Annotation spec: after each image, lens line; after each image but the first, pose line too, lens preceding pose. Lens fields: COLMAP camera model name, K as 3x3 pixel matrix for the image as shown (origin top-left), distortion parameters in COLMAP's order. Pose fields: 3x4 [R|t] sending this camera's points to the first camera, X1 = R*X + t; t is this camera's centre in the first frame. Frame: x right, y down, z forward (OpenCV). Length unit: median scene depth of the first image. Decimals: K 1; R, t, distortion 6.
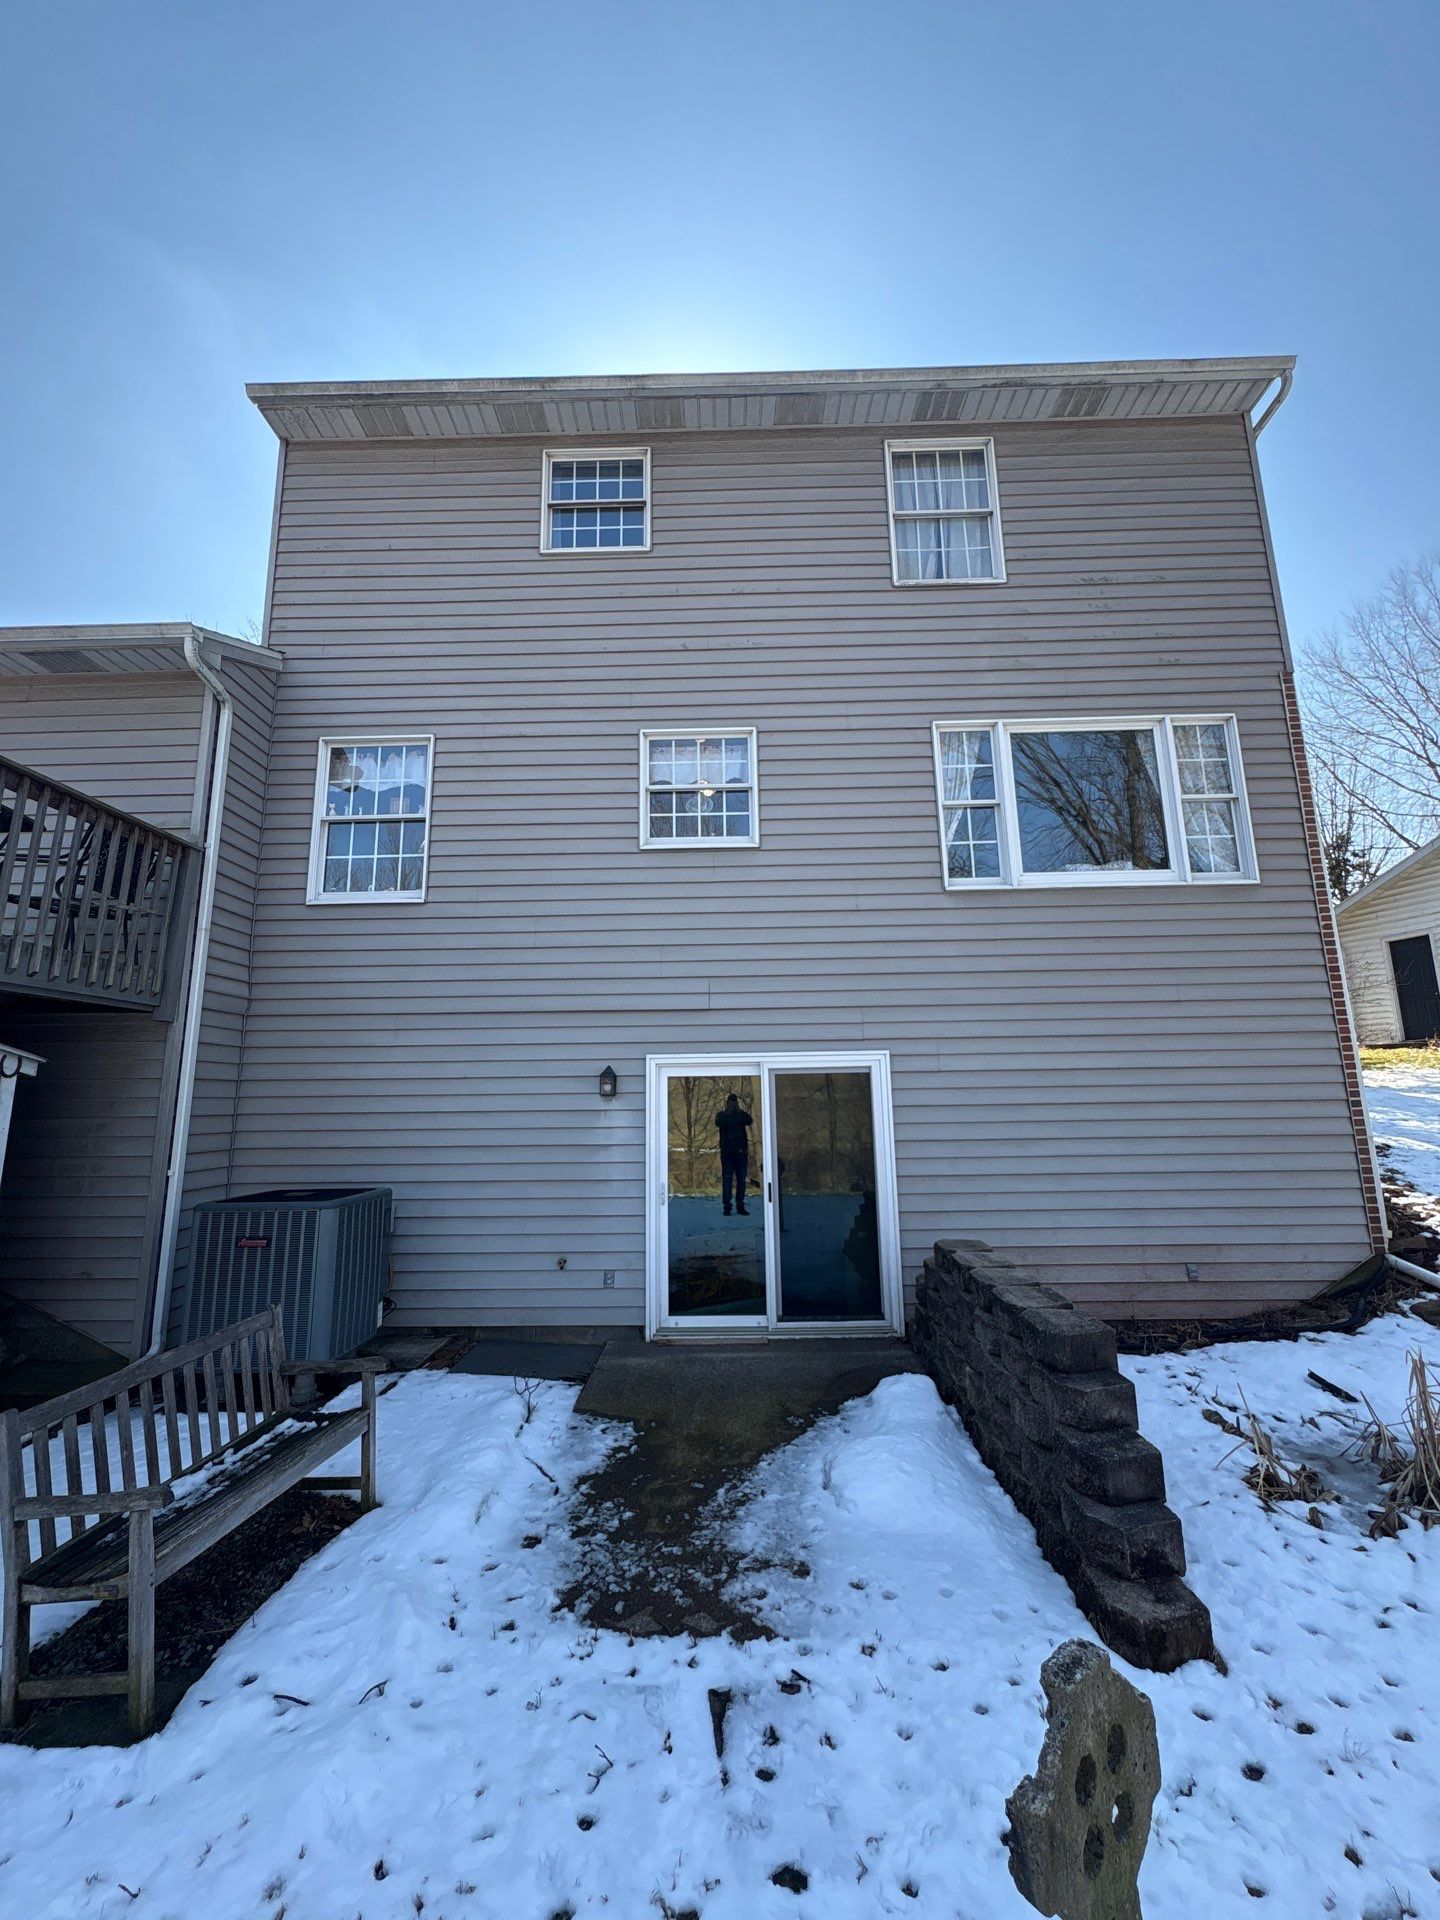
lens RADIAL K [[741.0, 0, 718.3], [0, 741.0, 969.8], [0, 0, 1]] dist [0.001522, -0.000187]
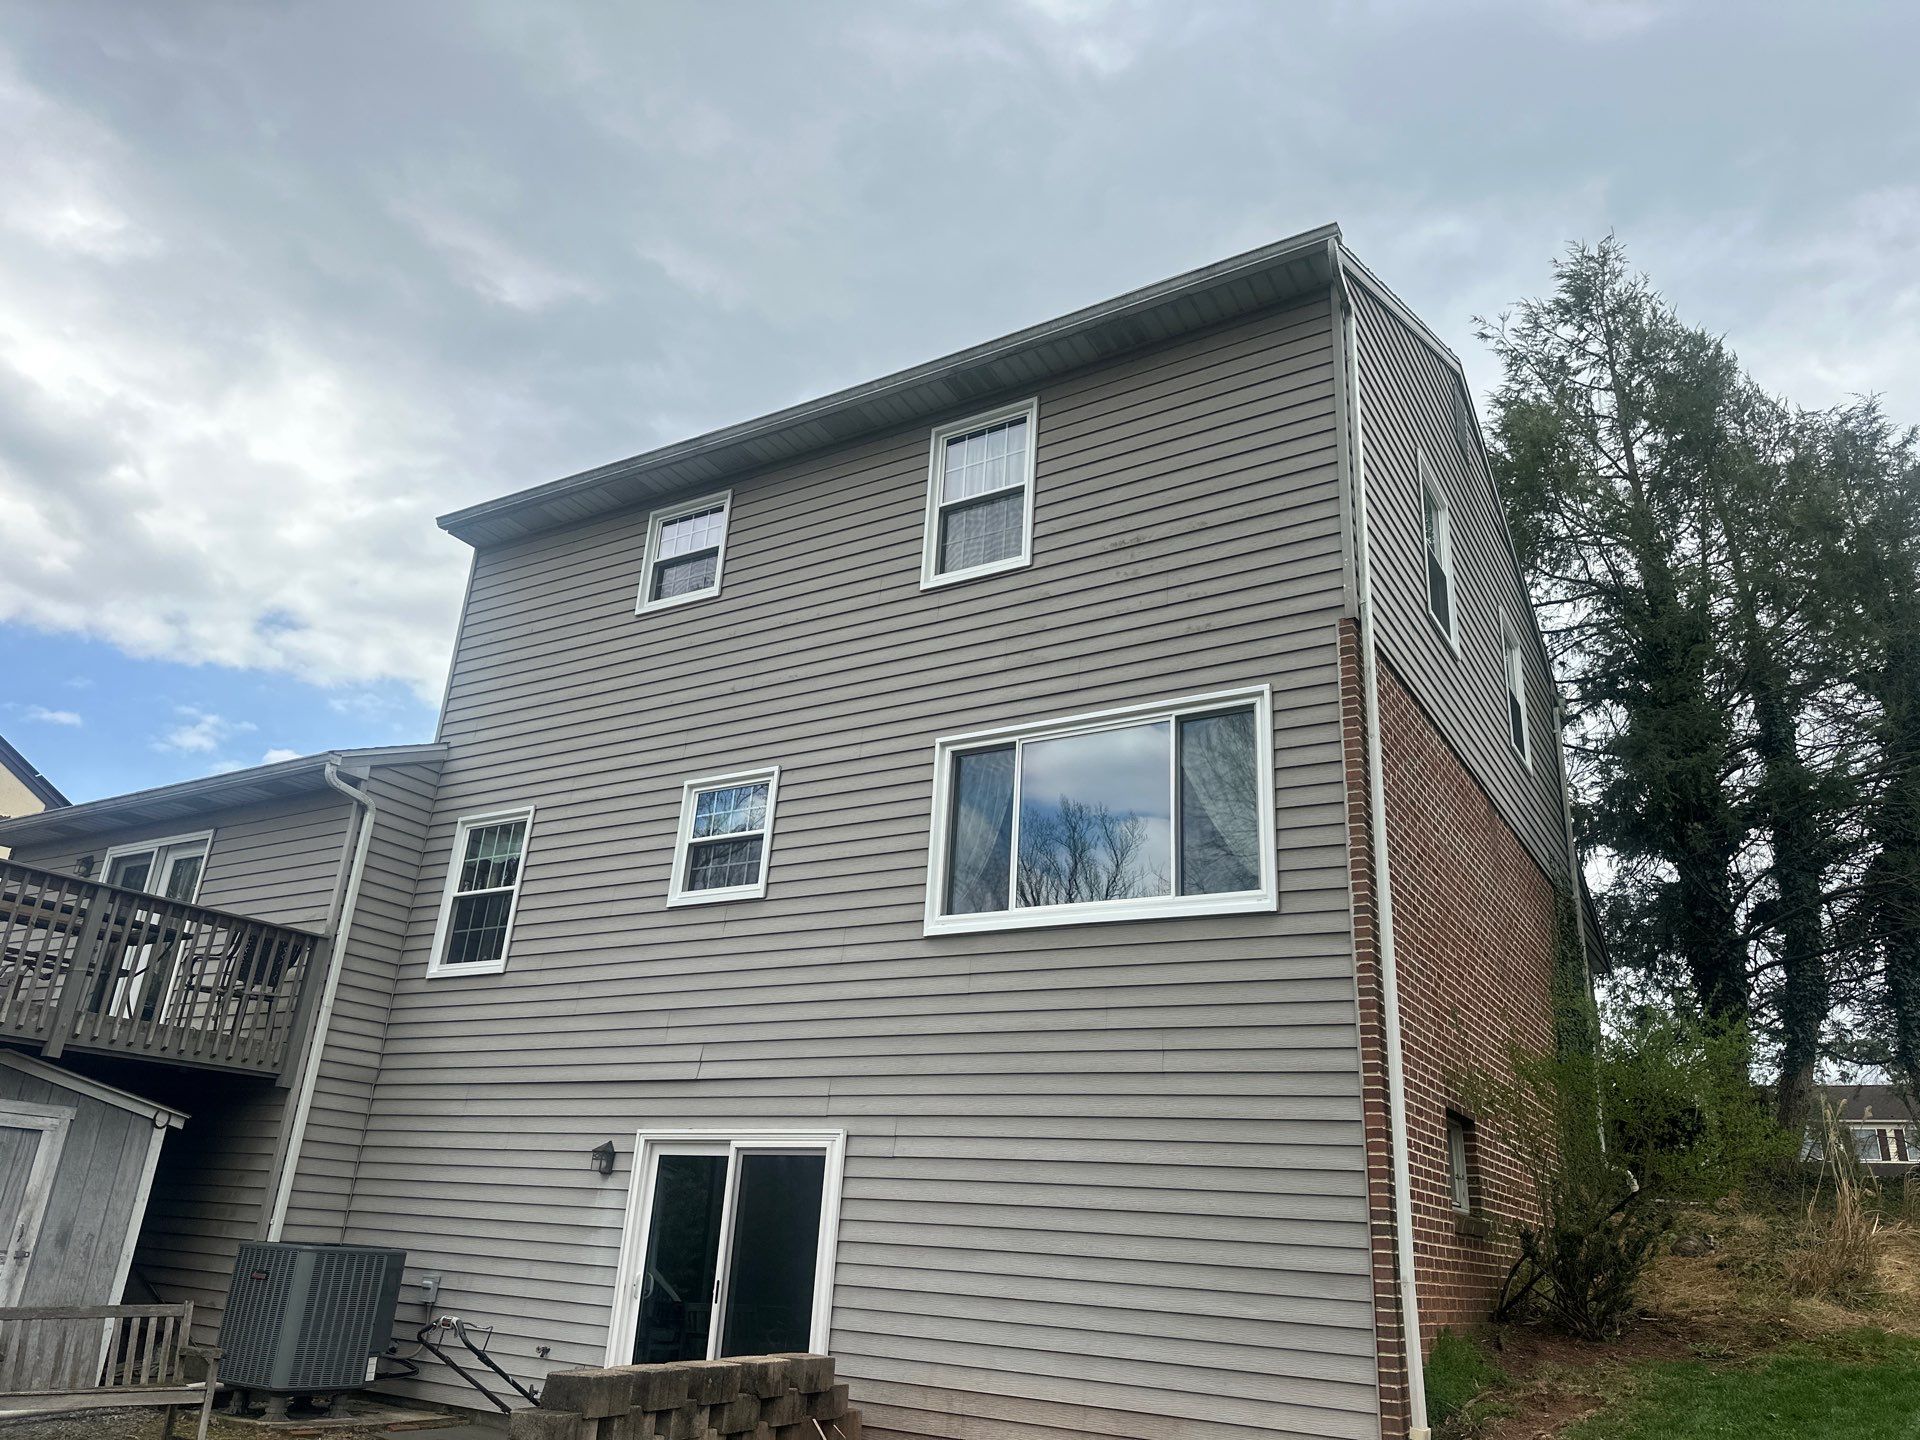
lens RADIAL K [[1363.8, 0, 960.0], [0, 1363.8, 720.0], [0, 0, 1]] dist [0.023784, -0.005557]
pose [[0.862511, -0.123451, -0.490749, 1.166397], [0.014488, 0.975413, -0.219907, -0.005079], [0.505831, 0.182563, 0.843093, -0.361153]]
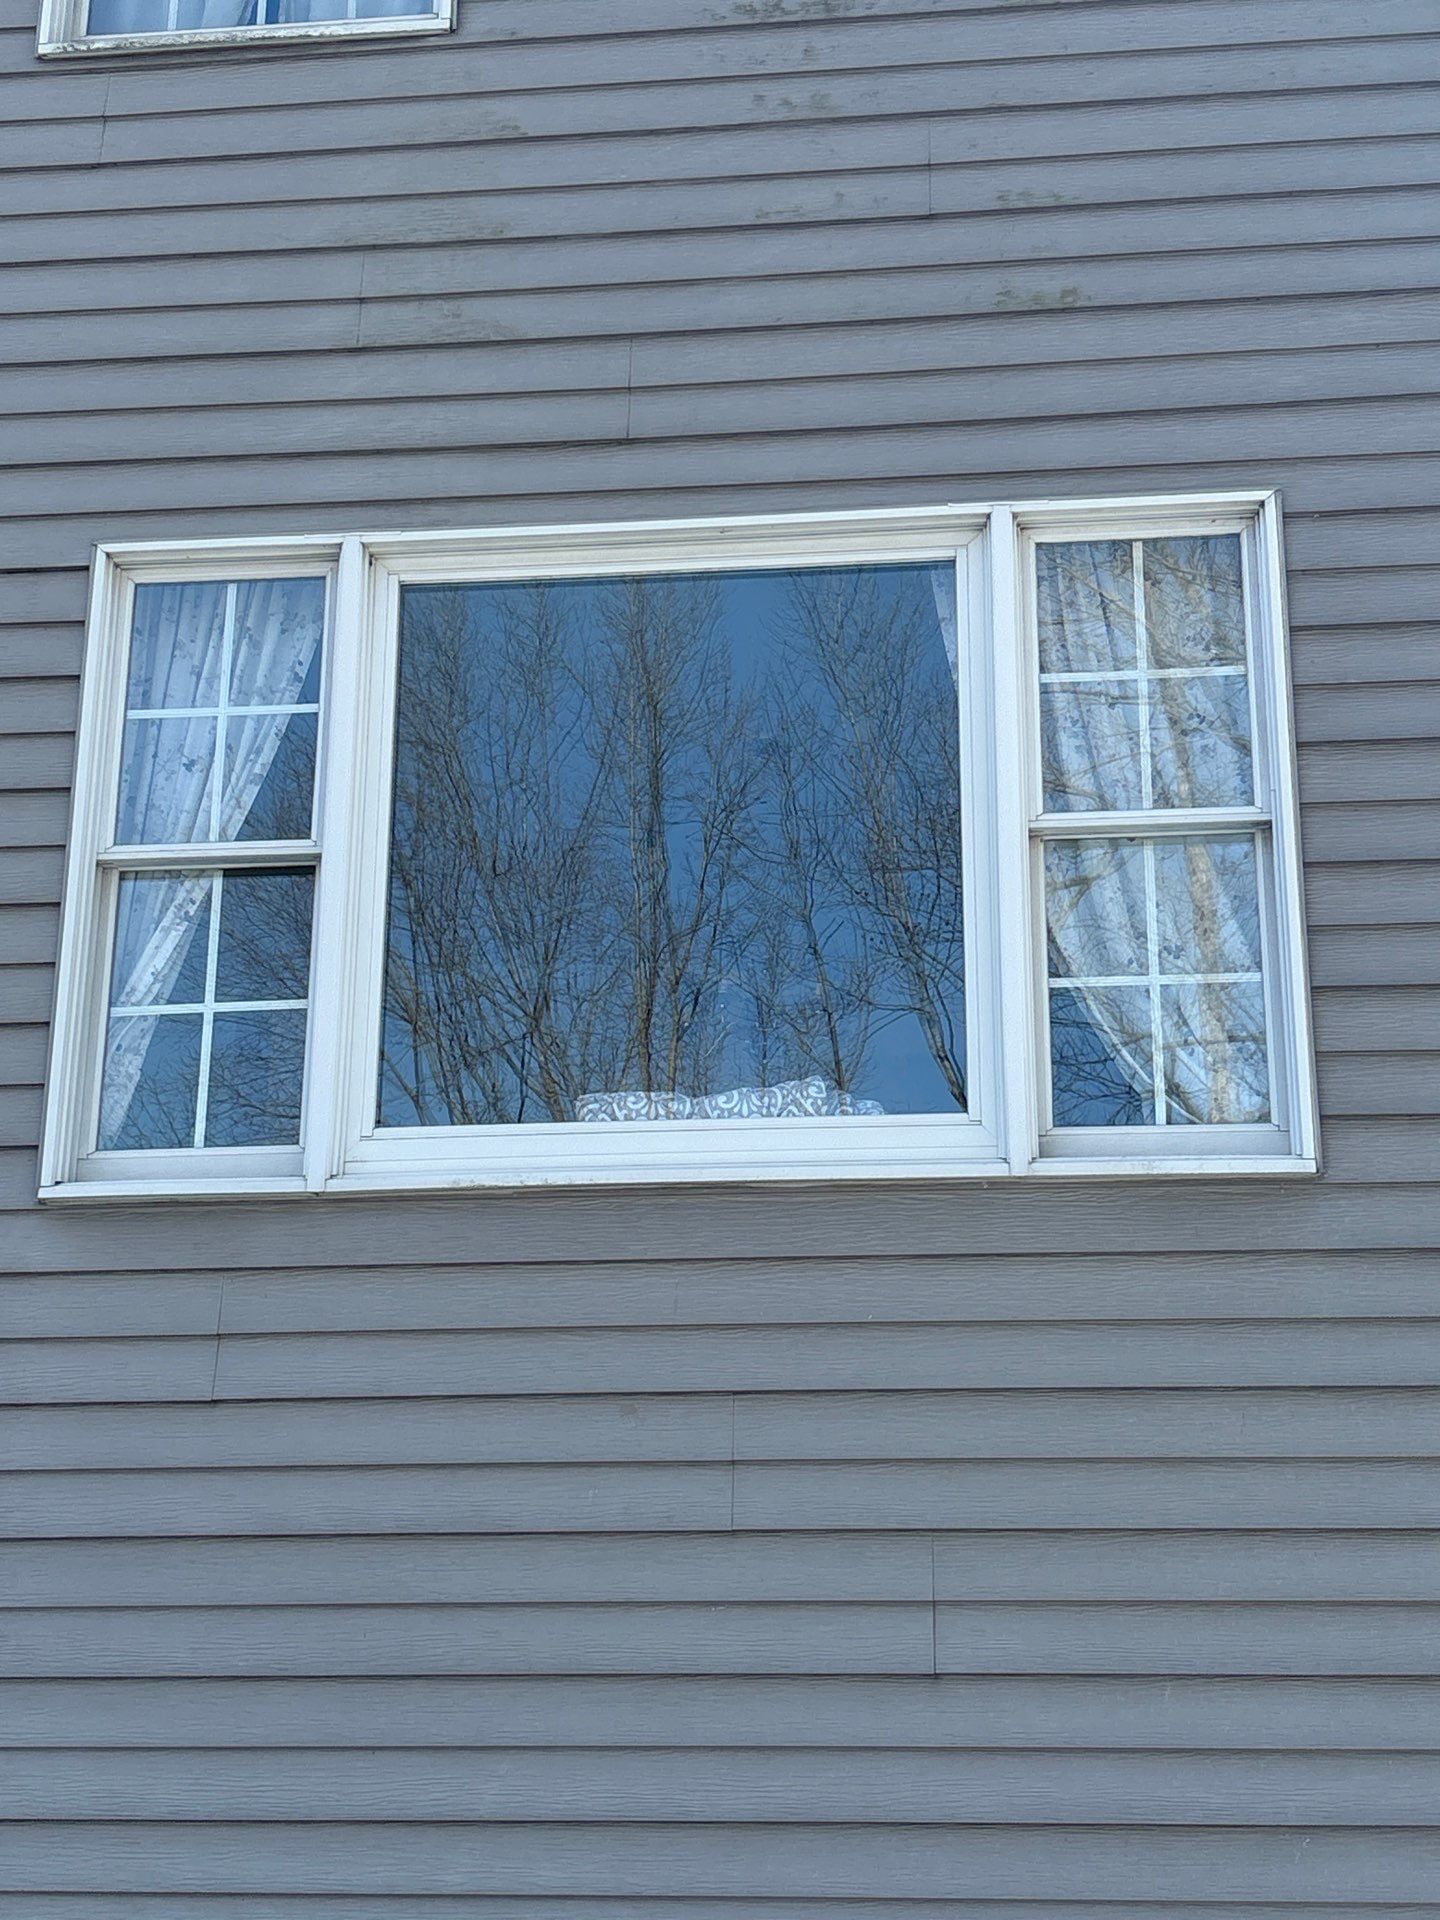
lens RADIAL K [[2772.3, 0, 720.0], [0, 2772.3, 960.0], [0, 0, 1]] dist [0.078826, -0.086641]
pose [[0.996012, -0.008333, -0.088828, 0.621894], [-0.005740, 0.987581, -0.157007, -0.042076], [0.089033, 0.156890, 0.983595, 0.087848]]
